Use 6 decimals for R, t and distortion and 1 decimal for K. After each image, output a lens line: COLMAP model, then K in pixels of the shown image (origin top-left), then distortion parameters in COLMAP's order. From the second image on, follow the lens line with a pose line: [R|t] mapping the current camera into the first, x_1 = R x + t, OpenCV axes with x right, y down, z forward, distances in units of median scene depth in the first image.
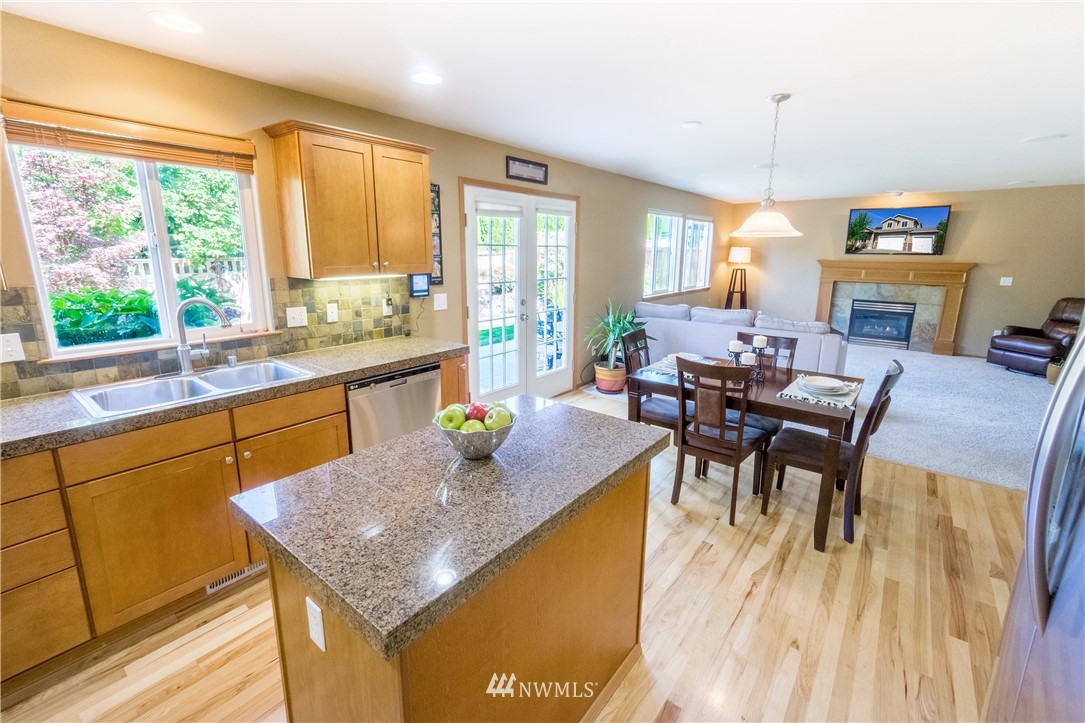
lens RADIAL K [[468.4, 0, 539.5], [0, 468.4, 347.3], [0, 0, 1]] dist [-0.013923, 0.012062]
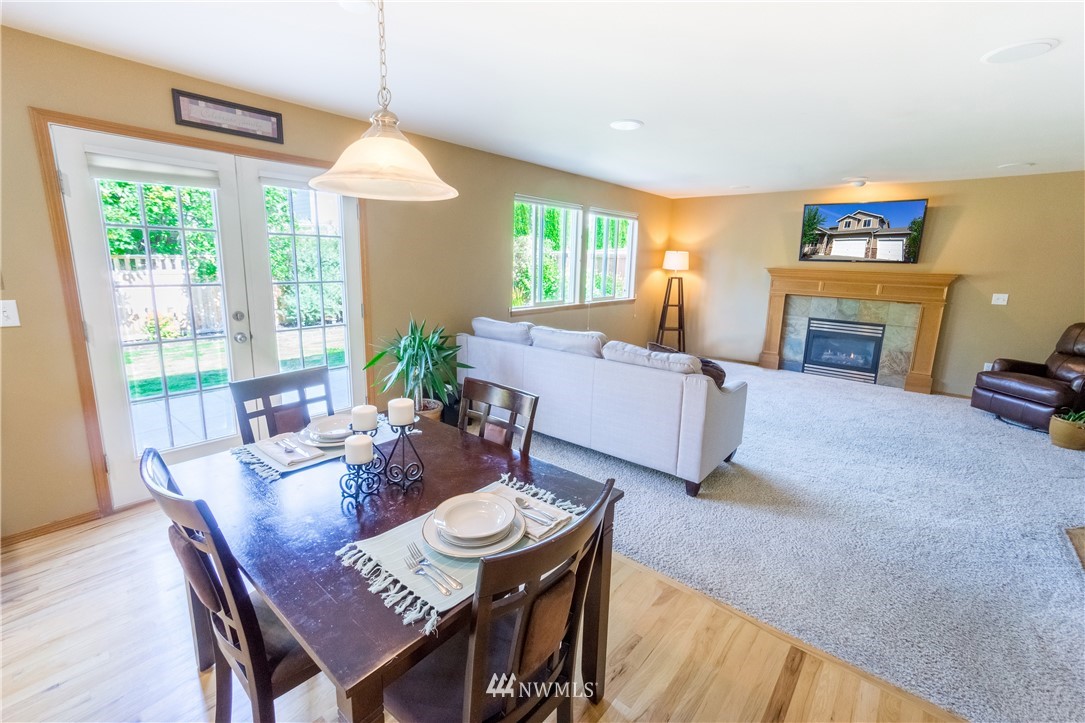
lens RADIAL K [[468.4, 0, 539.5], [0, 468.4, 347.3], [0, 0, 1]] dist [-0.013923, 0.012062]
pose [[0.999378, 0.023416, -0.026366, 0.264277], [-0.023880, 0.999563, -0.017427, -0.031219], [0.025946, 0.018046, 0.999500, 0.215970]]
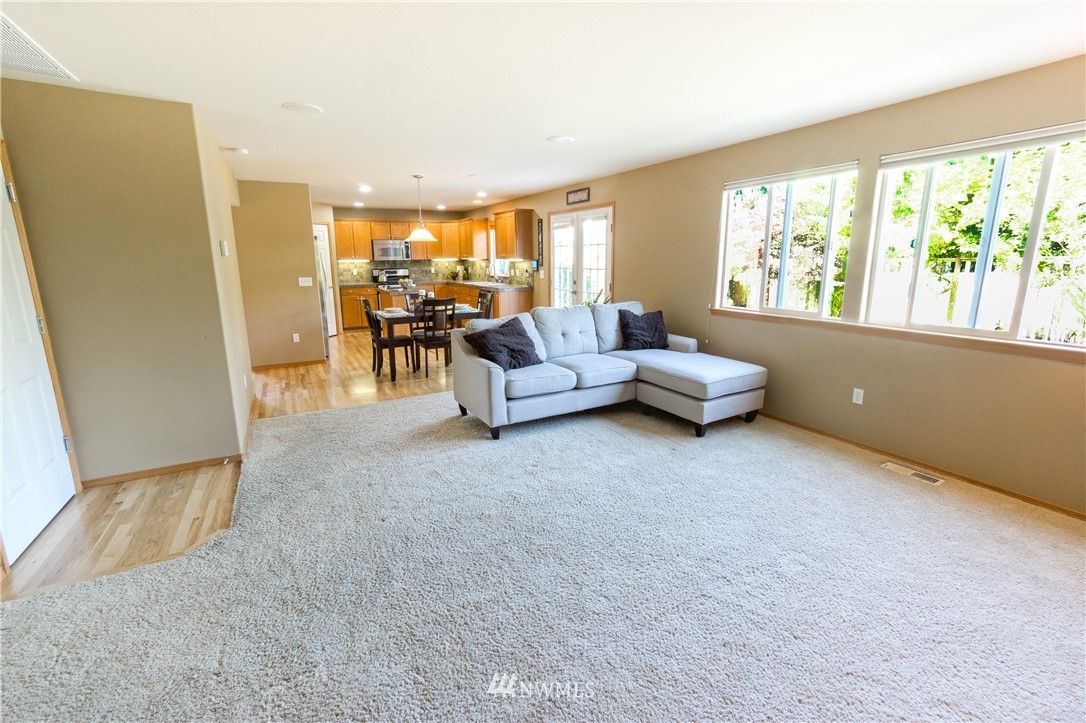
lens RADIAL K [[468.8, 0, 540.0], [0, 468.8, 347.3], [0, 0, 1]] dist [-0.013923, 0.012062]
pose [[-0.377891, 0.173664, -0.909417, 0.912190], [-0.184436, 0.948444, 0.257756, -0.170423], [0.907294, 0.265133, -0.326378, 0.922065]]
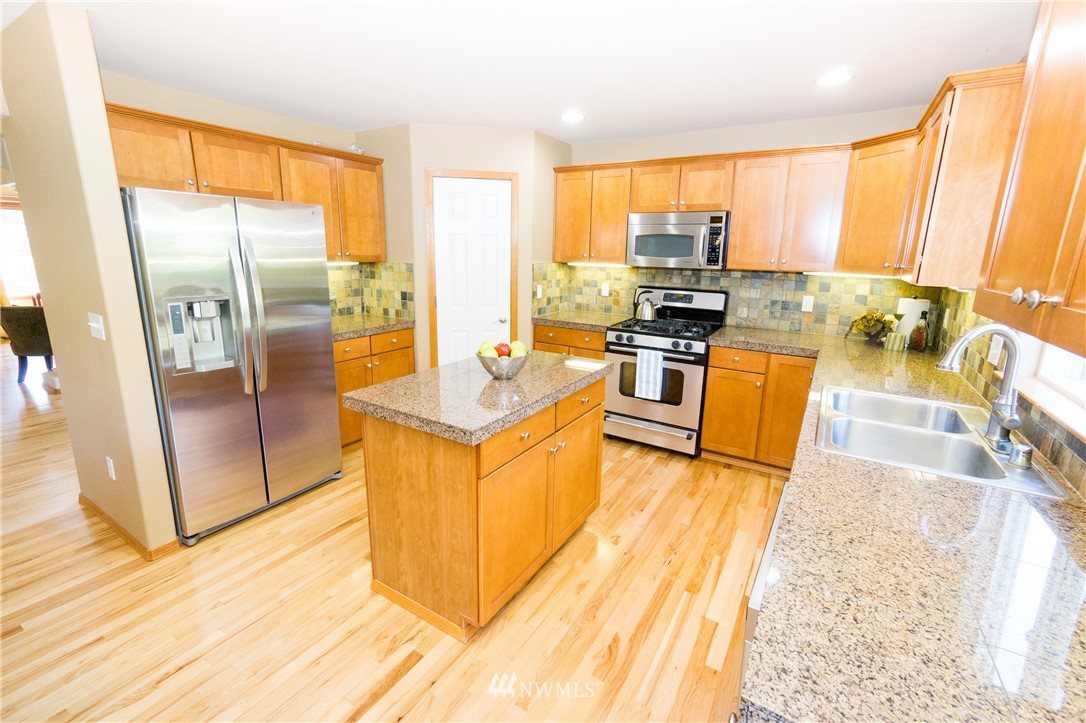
lens RADIAL K [[468.8, 0, 540.0], [0, 468.8, 347.3], [0, 0, 1]] dist [-0.013923, 0.012062]
pose [[-0.993302, -0.000701, -0.115547, -0.014391], [-0.047758, 0.913062, 0.405014, -0.099484], [0.105218, 0.407820, -0.906980, 0.497496]]
